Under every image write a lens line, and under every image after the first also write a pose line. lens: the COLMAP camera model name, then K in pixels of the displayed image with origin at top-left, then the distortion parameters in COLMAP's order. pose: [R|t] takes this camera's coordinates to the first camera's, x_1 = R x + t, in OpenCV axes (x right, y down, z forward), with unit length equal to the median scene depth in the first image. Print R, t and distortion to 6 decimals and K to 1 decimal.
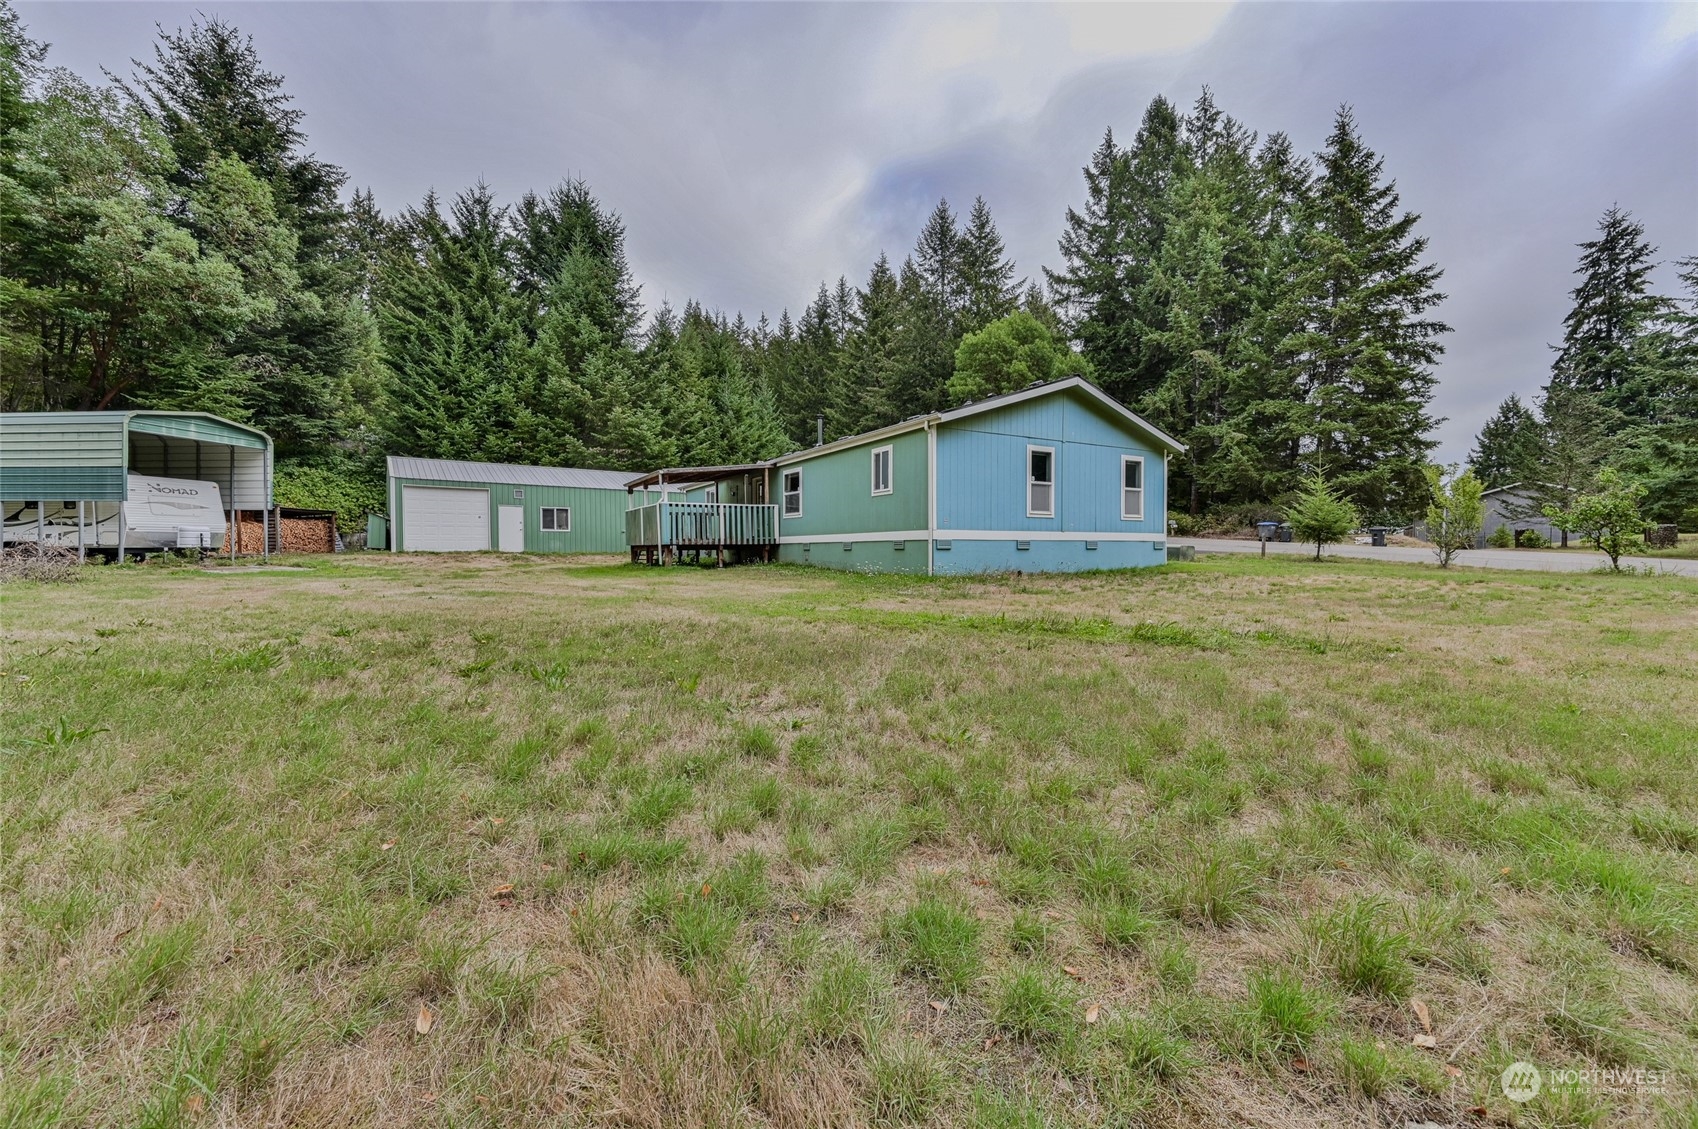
lens RADIAL K [[671.7, 0, 857.2], [0, 671.7, 567.1], [0, 0, 1]] dist [0.001843, 0.000030]
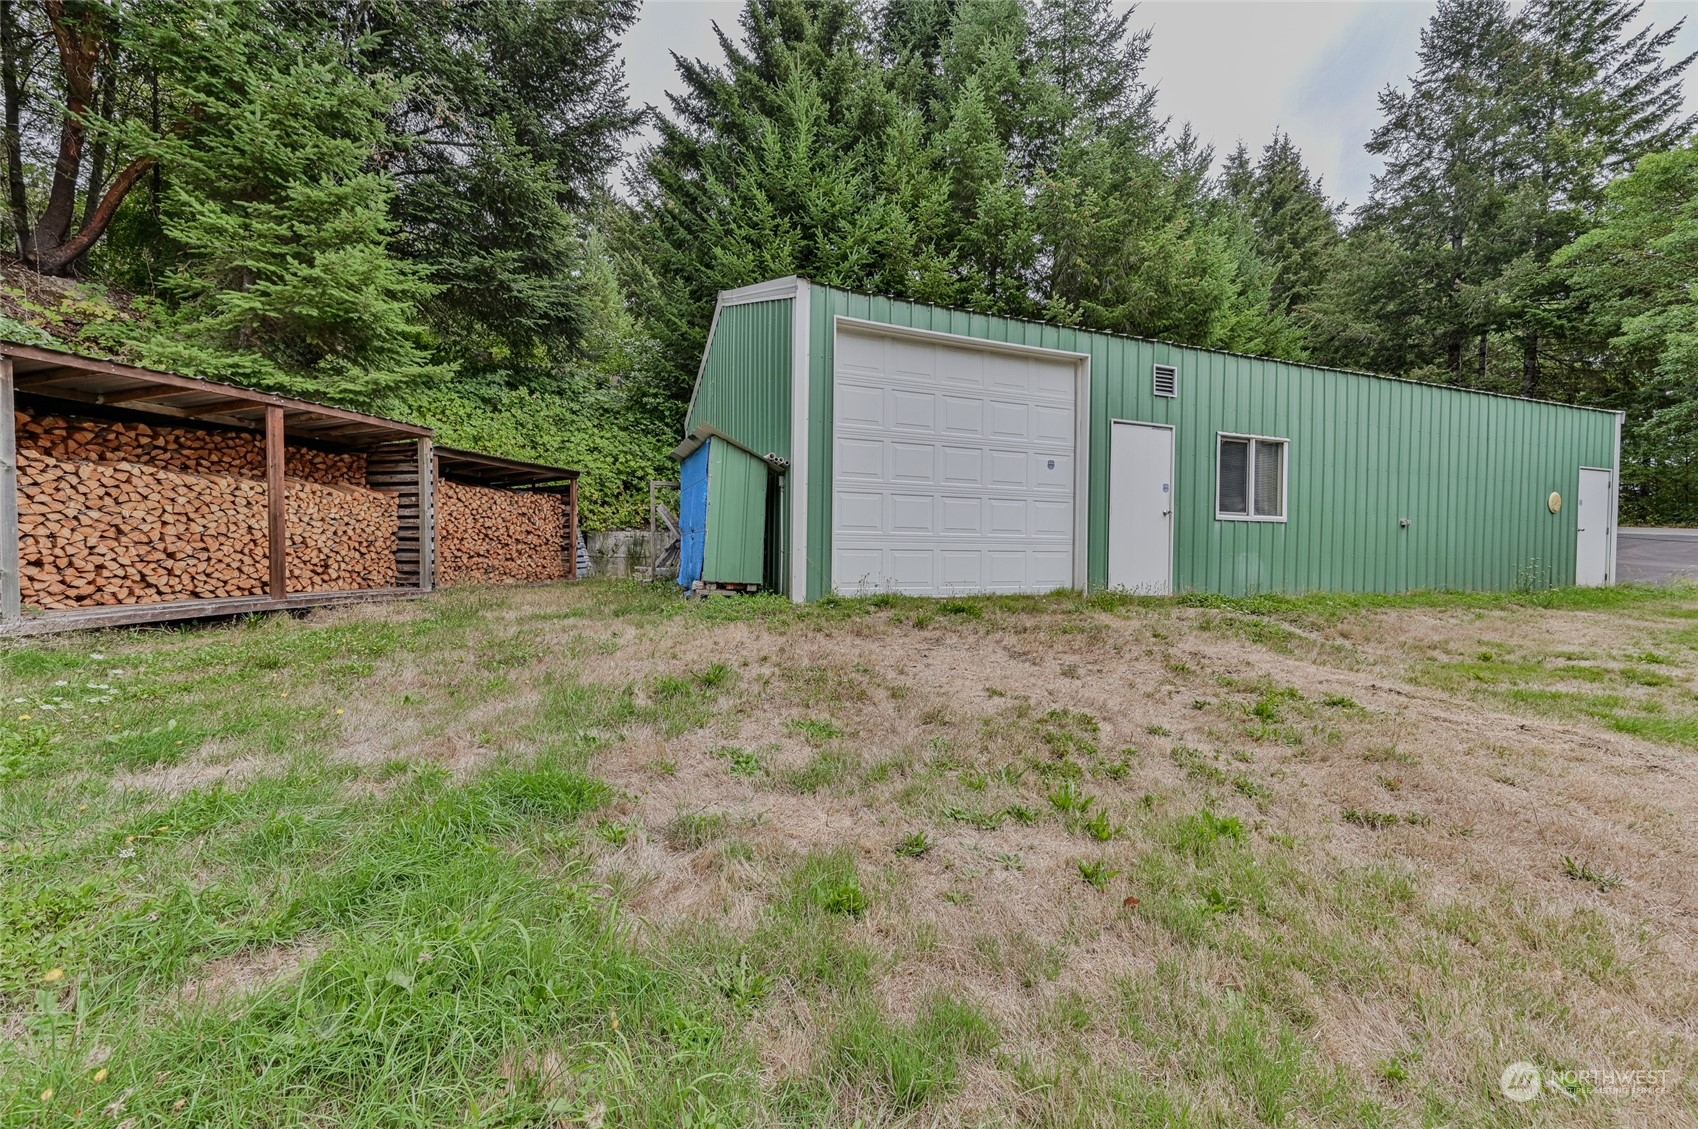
lens RADIAL K [[671.7, 0, 842.8], [0, 671.7, 562.4], [0, 0, 1]] dist [0.001843, 0.000030]
pose [[0.964944, 0.012073, -0.262178, -0.540840], [-0.015720, 0.999807, -0.011815, -0.029652], [0.261985, 0.015522, 0.964947, 0.684455]]
